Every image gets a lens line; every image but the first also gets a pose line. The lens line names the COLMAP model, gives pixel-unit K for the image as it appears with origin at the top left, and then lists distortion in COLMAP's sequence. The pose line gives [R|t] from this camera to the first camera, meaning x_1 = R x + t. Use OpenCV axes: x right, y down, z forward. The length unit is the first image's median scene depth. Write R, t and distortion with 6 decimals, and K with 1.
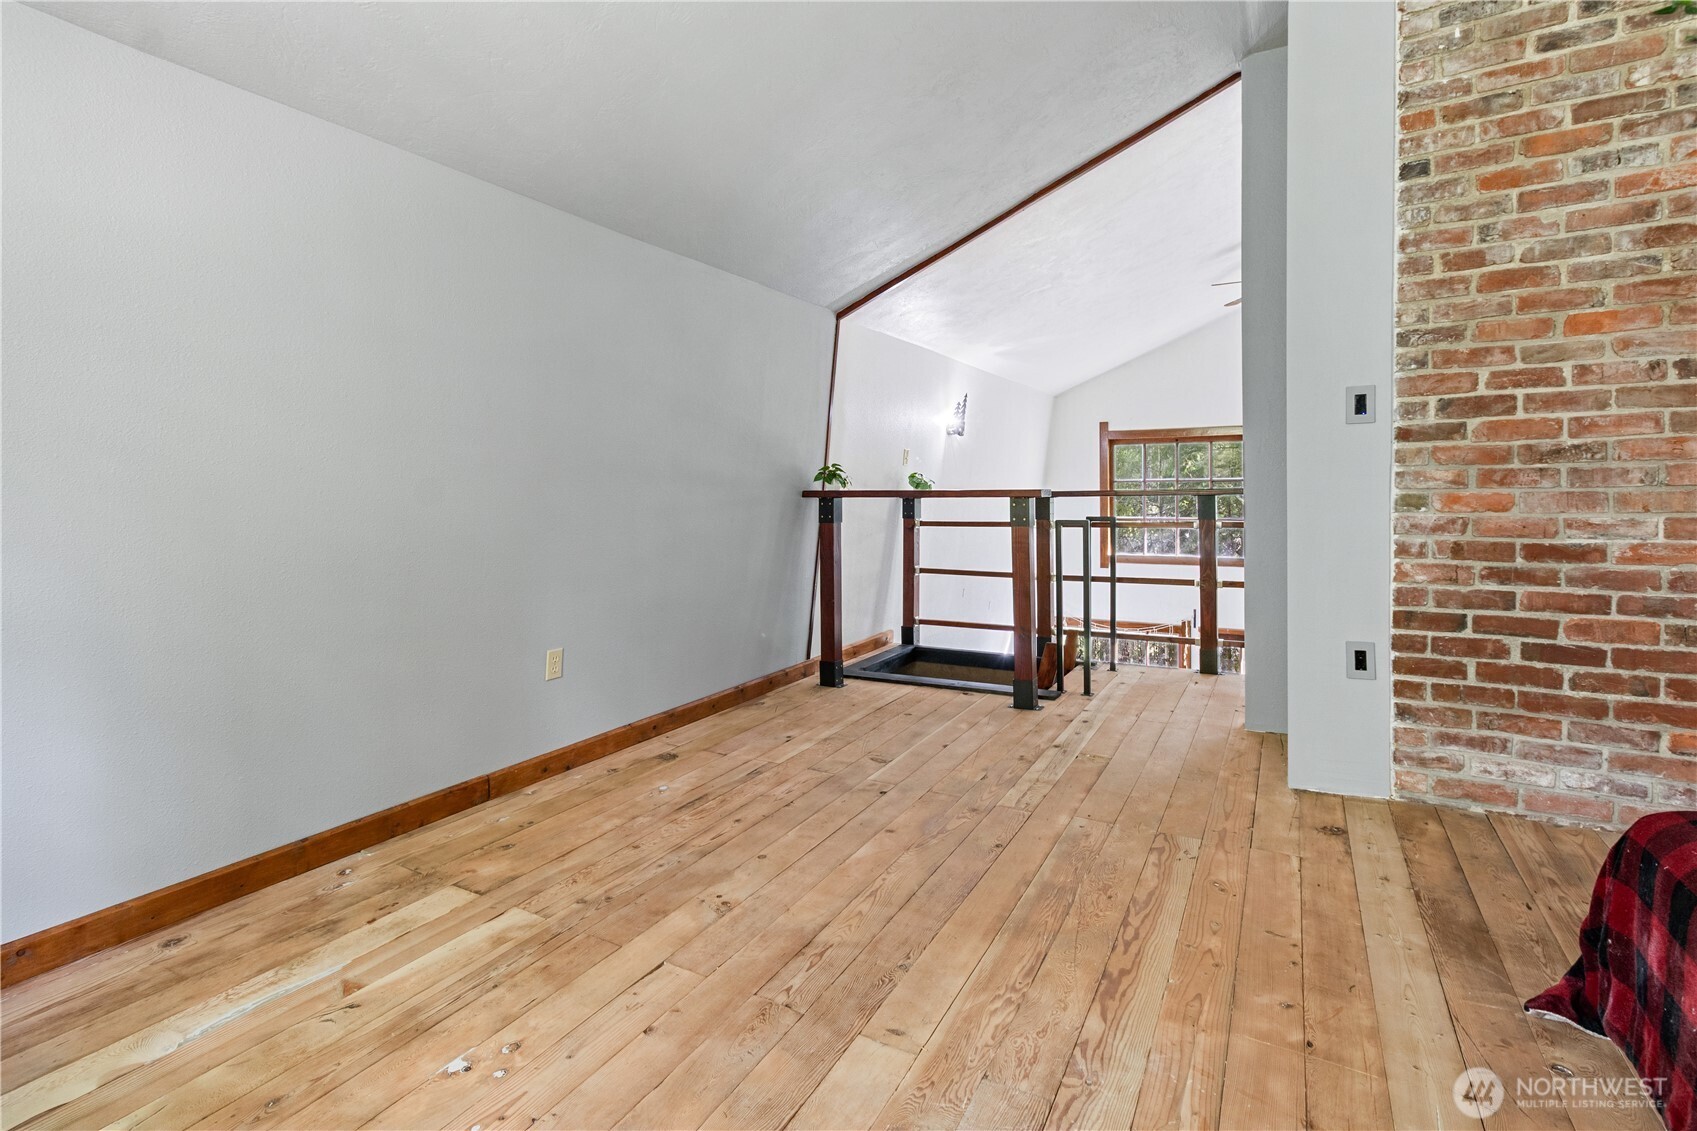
lens RADIAL K [[787.1, 0, 865.7], [0, 787.1, 516.6], [0, 0, 1]] dist [0.006836, 0.000123]
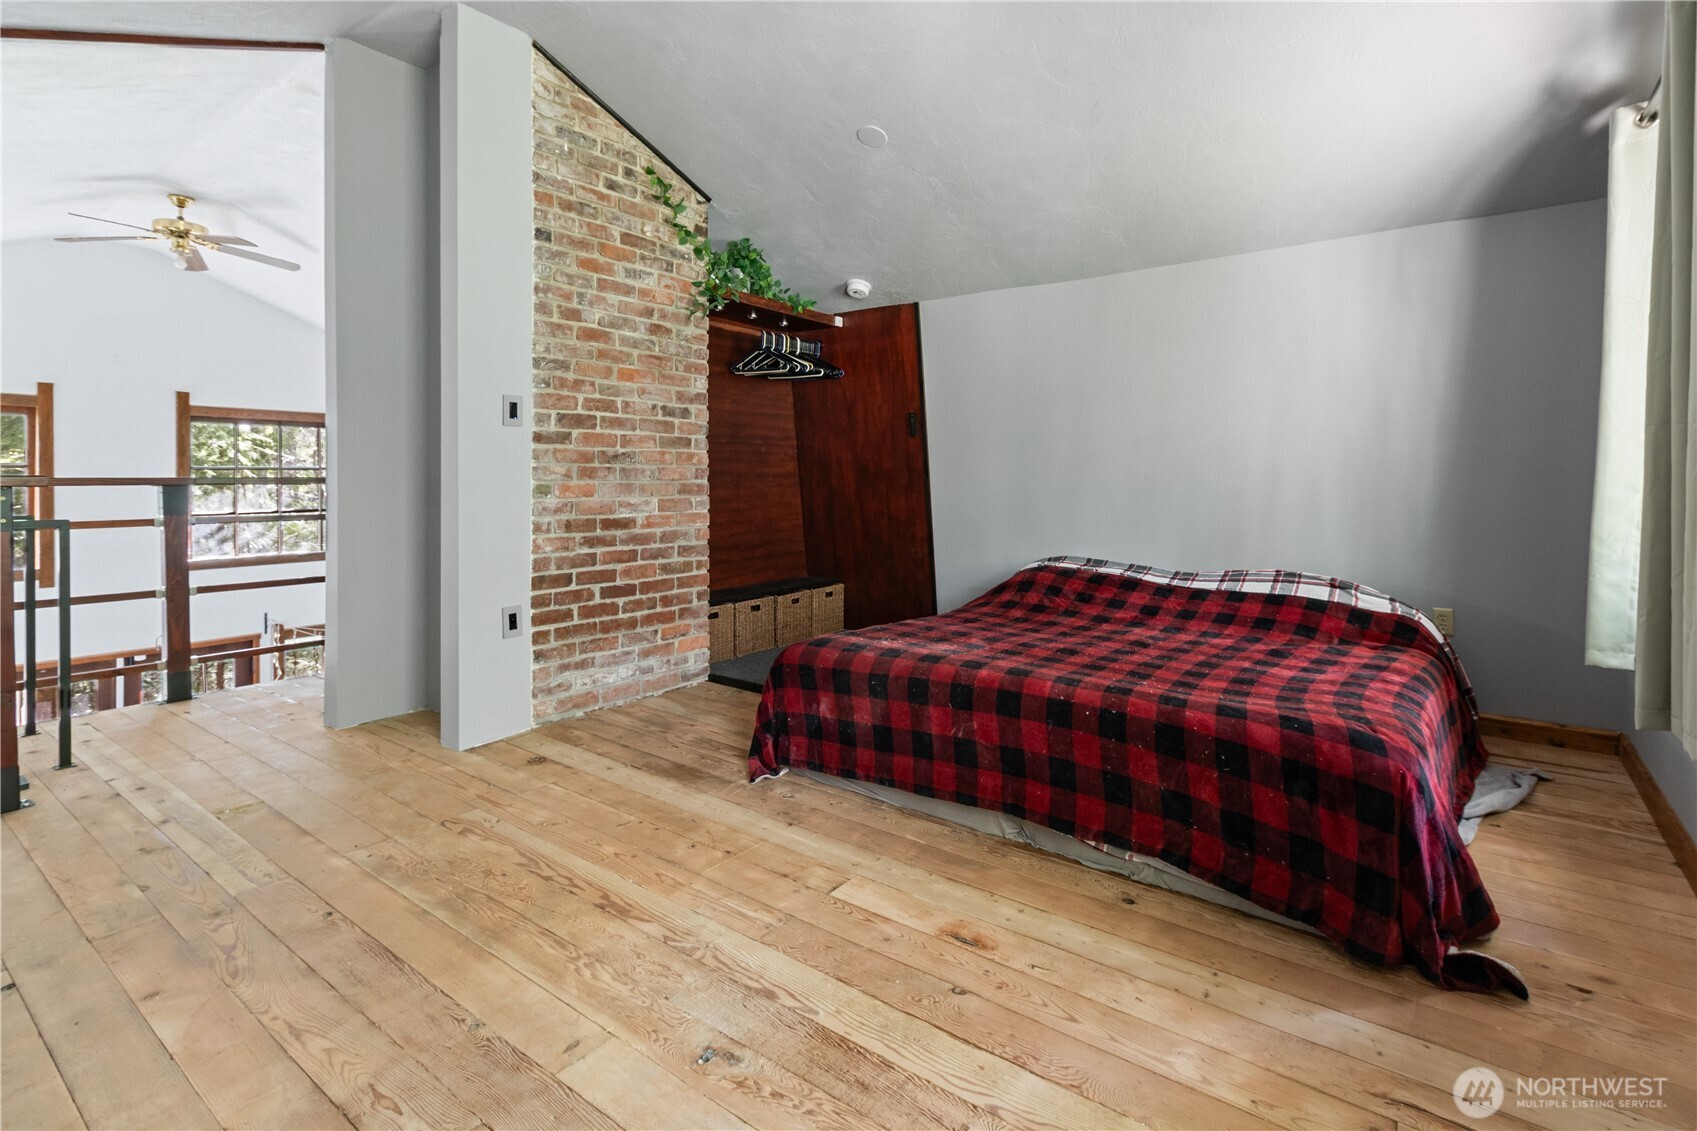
lens RADIAL K [[787.1, 0, 864.9], [0, 787.1, 486.1], [0, 0, 1]] dist [0.006836, 0.000123]
pose [[0.152143, 0.003411, 0.988353, -0.541851], [0.024951, 0.999662, -0.007291, -0.003091], [-0.988043, 0.025769, 0.152007, 0.312219]]
